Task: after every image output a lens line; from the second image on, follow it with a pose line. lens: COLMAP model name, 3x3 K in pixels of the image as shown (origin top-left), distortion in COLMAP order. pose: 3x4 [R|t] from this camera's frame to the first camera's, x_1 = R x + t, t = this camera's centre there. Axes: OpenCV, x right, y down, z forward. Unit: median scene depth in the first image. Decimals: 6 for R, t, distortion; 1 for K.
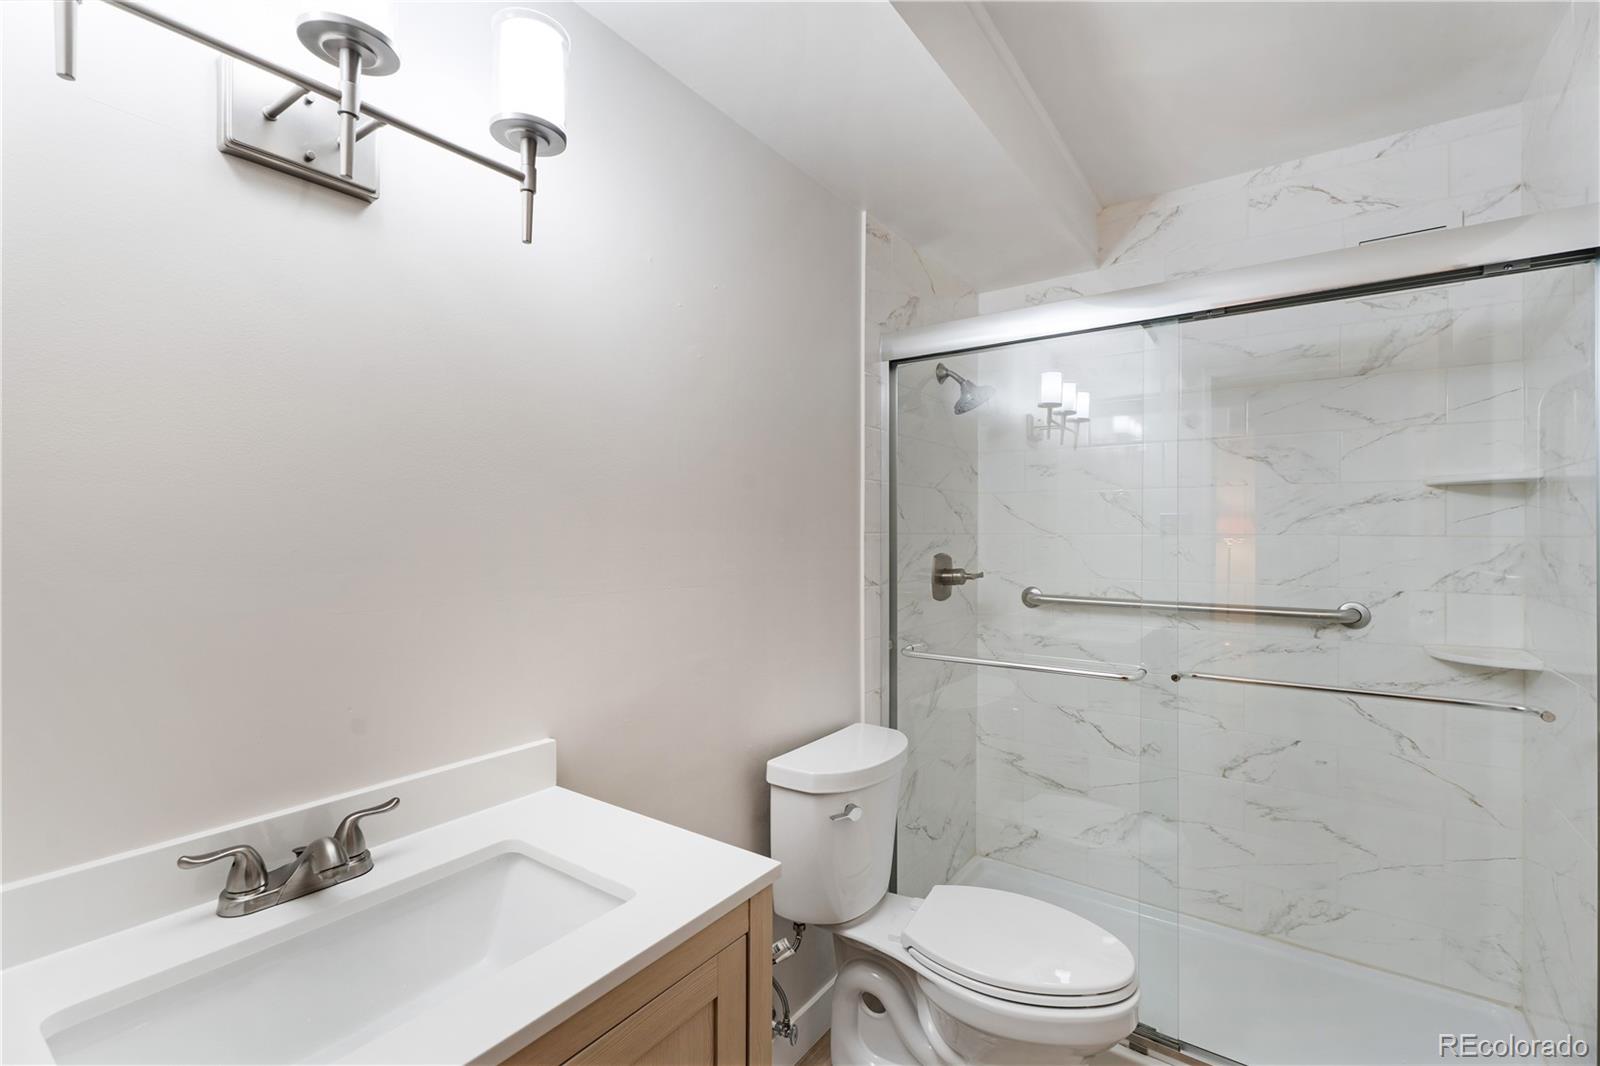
lens RADIAL K [[717.3, 0, 800.0], [0, 717.3, 533.0], [0, 0, 1]] dist [0.002853, -0.000120]
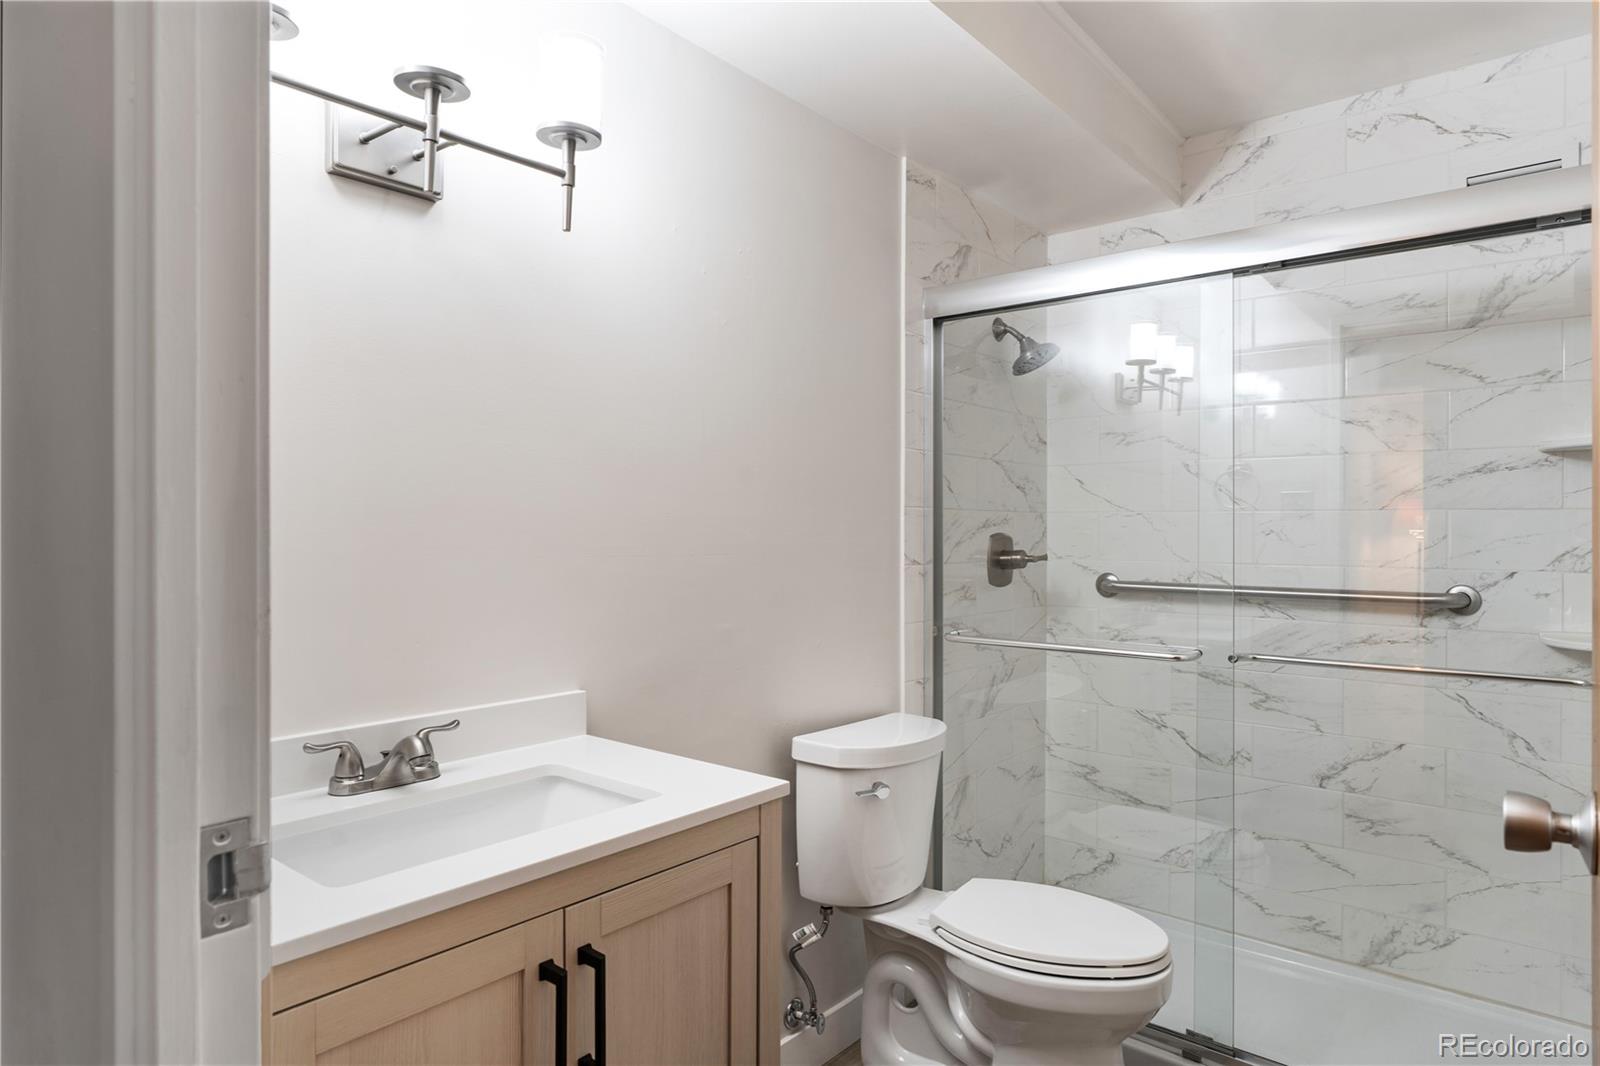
lens RADIAL K [[994.0, 0, 800.0], [0, 994.0, 533.0], [0, 0, 1]] dist [-0.008553, -0.000560]
pose [[0.996932, 0.001174, -0.078258, 0.055784], [-0.001410, 0.999995, -0.002959, 0.037451], [0.078255, 0.003060, 0.996929, -0.275707]]
